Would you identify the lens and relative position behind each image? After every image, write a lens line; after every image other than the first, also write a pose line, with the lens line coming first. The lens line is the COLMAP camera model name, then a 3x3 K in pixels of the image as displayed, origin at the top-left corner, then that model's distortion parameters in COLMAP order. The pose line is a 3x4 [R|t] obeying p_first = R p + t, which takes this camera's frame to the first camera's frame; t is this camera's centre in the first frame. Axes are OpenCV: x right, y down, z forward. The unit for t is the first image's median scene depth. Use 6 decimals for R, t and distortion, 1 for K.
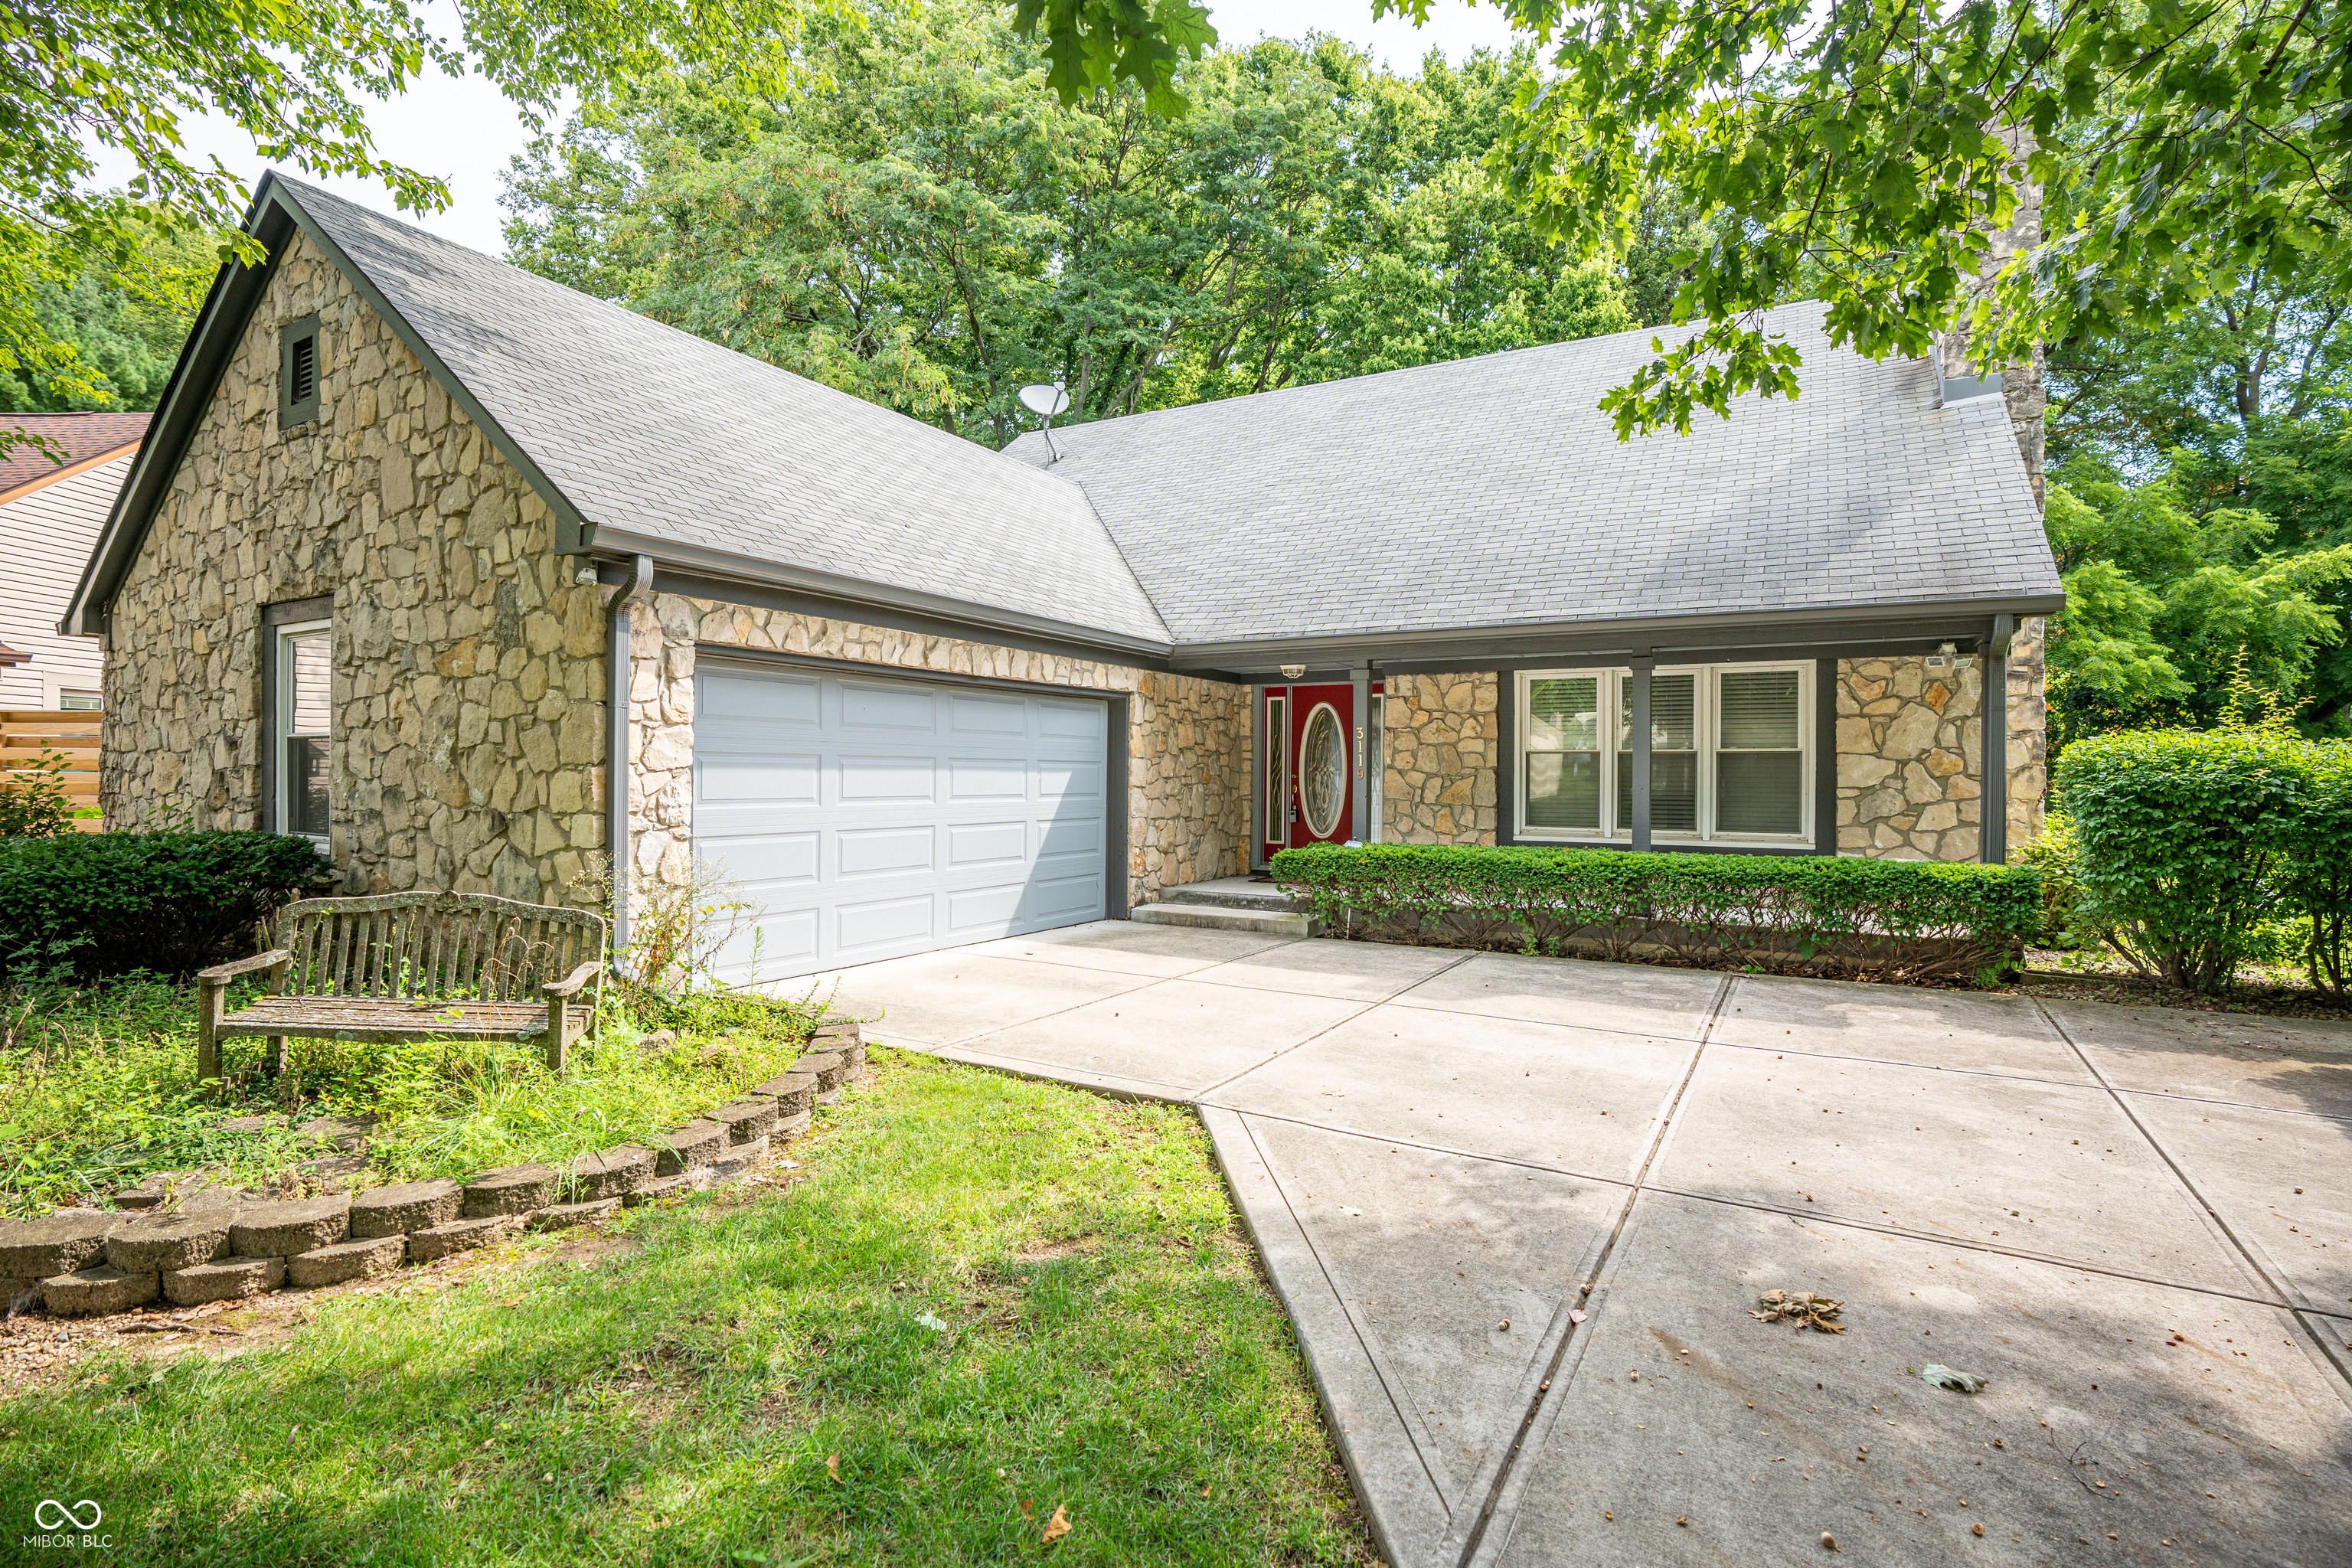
lens RADIAL K [[1138.1, 0, 1176.0], [0, 1138.1, 784.0], [0, 0, 1]] dist [-0.046613, 0.023189]
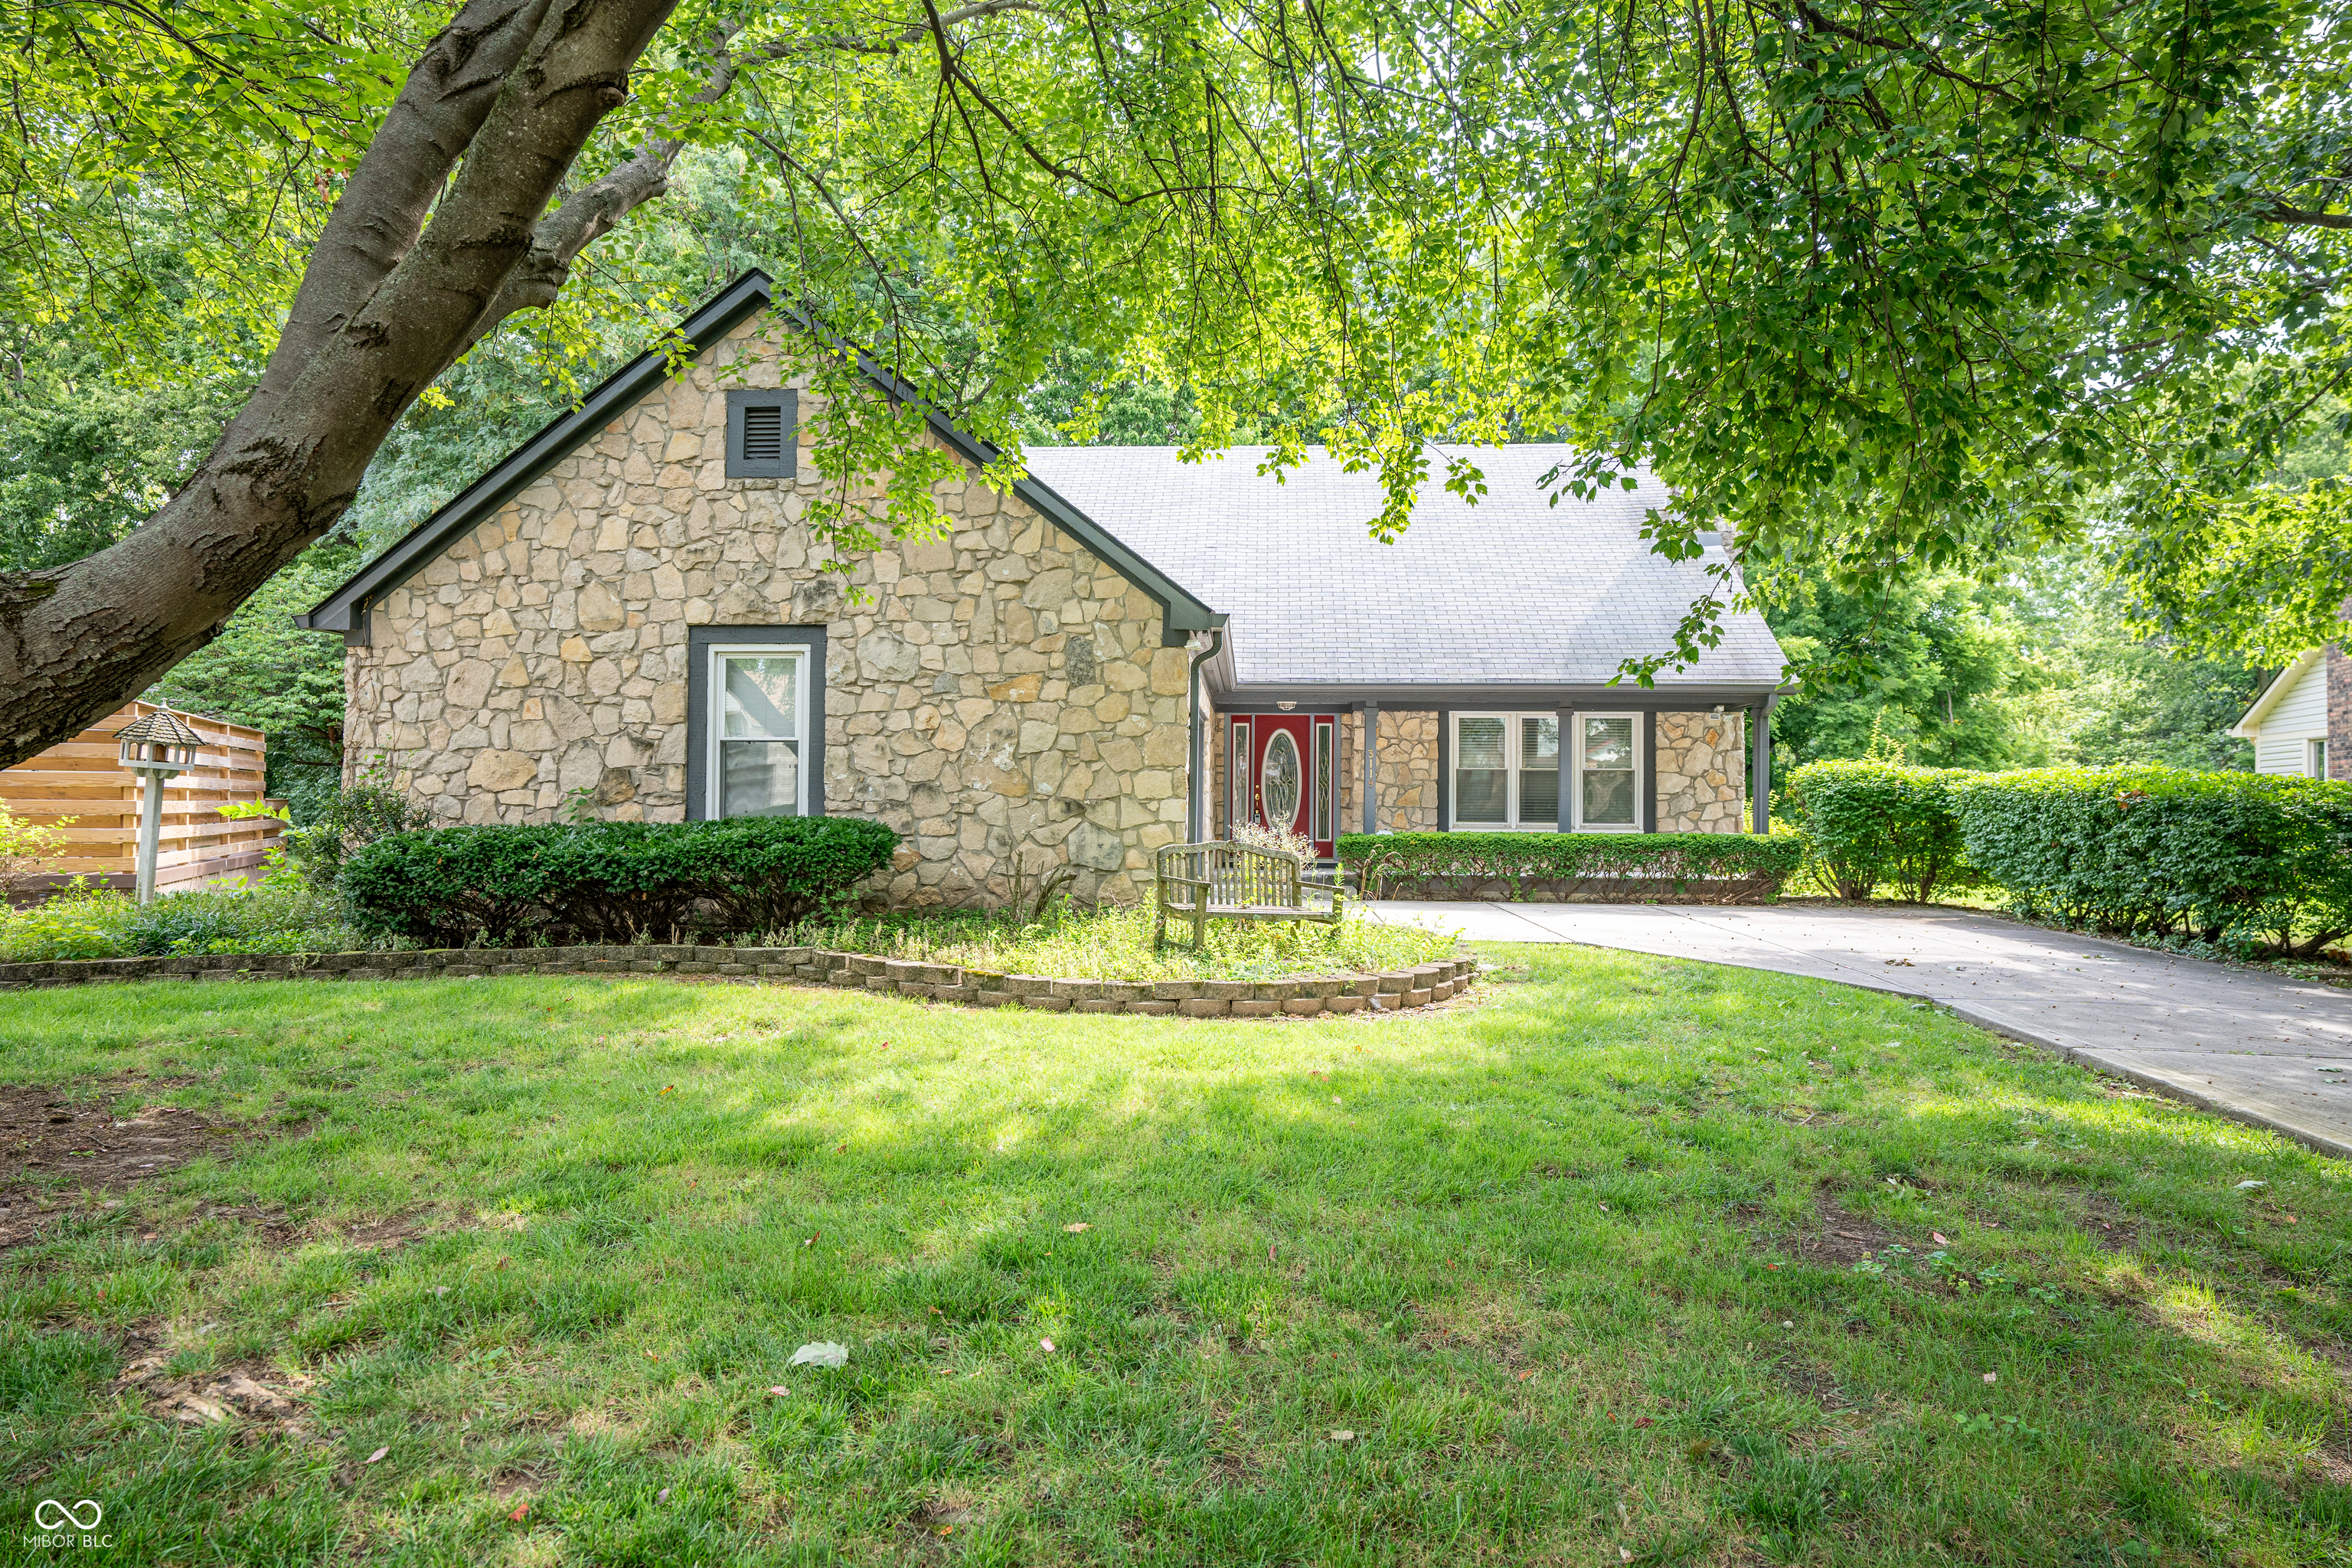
lens RADIAL K [[1350.4, 0, 1176.0], [0, 1350.4, 784.0], [0, 0, 1]] dist [-0.003060, -0.000756]
pose [[0.897935, 0.008434, 0.440048, -0.895601], [0.000757, 0.999785, -0.020706, 0.029866], [-0.440128, 0.018926, 0.897735, -0.424499]]
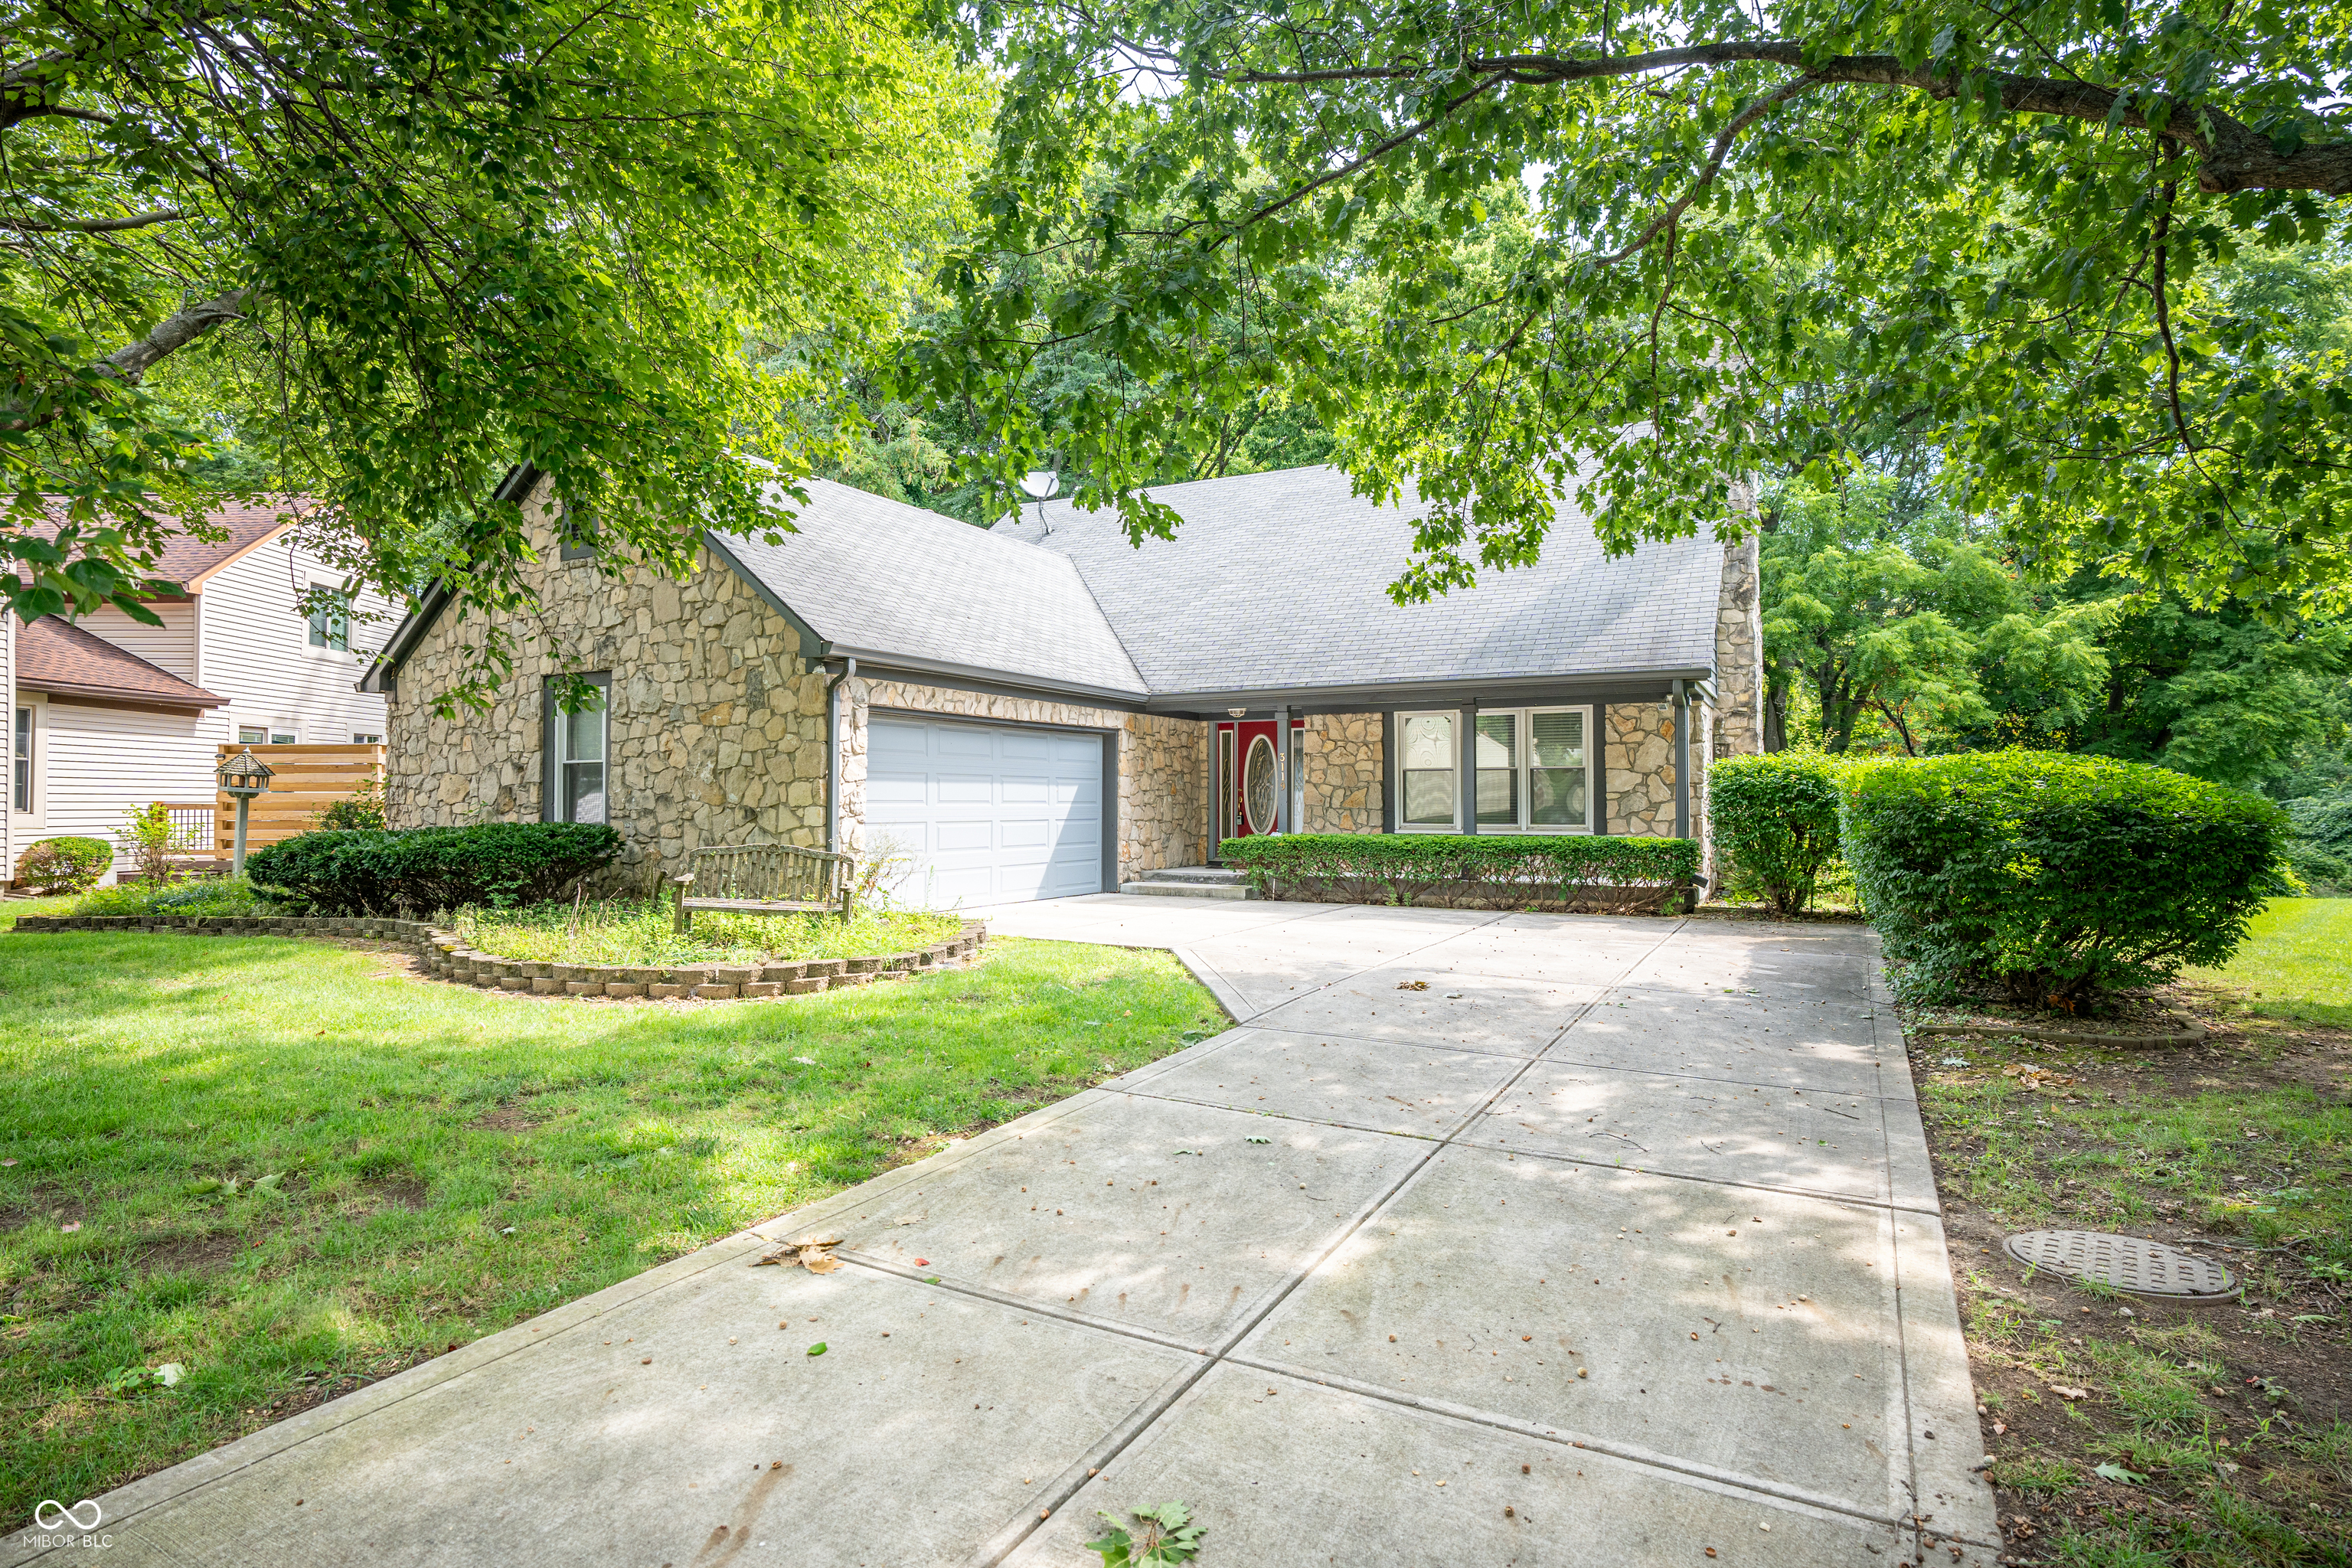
lens RADIAL K [[1225.9, 0, 1176.0], [0, 1225.9, 784.0], [0, 0, 1]] dist [-0.018927, 0.000291]
pose [[0.999567, -0.006064, 0.028798, -0.016850], [0.006732, 0.999709, -0.023159, 0.026666], [-0.028649, 0.023343, 0.999317, -0.603507]]
